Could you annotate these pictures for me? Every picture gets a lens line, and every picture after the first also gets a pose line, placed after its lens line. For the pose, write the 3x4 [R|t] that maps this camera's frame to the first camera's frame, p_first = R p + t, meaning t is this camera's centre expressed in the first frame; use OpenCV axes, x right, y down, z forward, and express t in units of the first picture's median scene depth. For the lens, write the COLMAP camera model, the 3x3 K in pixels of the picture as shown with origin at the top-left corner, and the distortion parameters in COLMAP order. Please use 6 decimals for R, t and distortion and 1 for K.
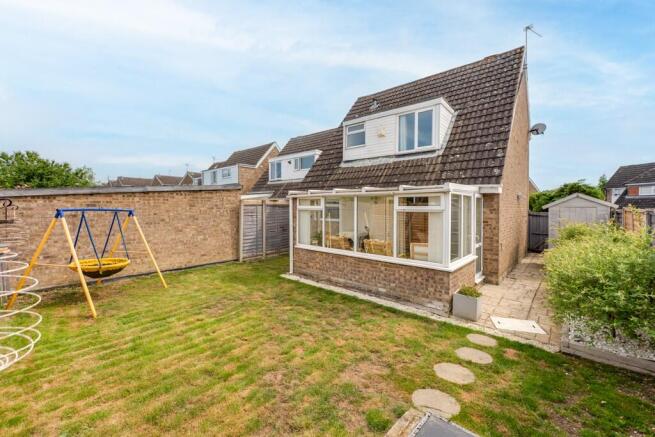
lens RADIAL K [[268.9, 0, 330.1], [0, 268.9, 210.5], [0, 0, 1]] dist [-0.011905, -0.000085]
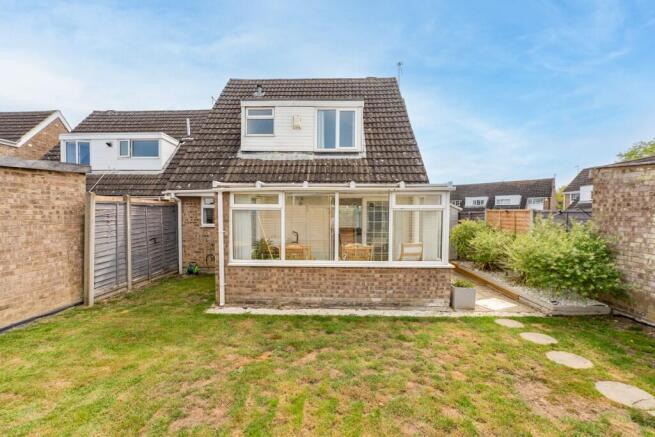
lens RADIAL K [[263.6, 0, 330.3], [0, 263.6, 222.1], [0, 0, 1]] dist [-0.017585, 0.000332]
pose [[0.766334, -0.021583, 0.642080, -0.419313], [0.008832, 0.999695, 0.023064, 0.017368], [-0.642382, -0.012004, 0.766291, 0.390188]]
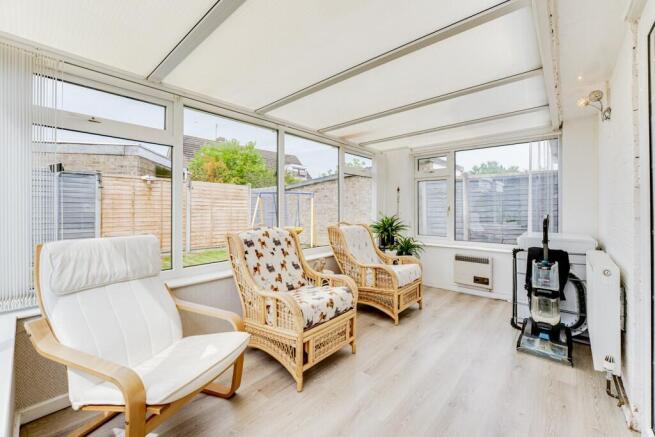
lens RADIAL K [[274.6, 0, 329.0], [0, 274.6, 201.0], [0, 0, 1]] dist [-0.015434, -0.000115]
pose [[0.018180, -0.033981, -0.999257, 0.567138], [-0.014937, 0.999302, -0.034254, 0.078749], [0.999723, 0.015549, 0.017660, 1.038620]]
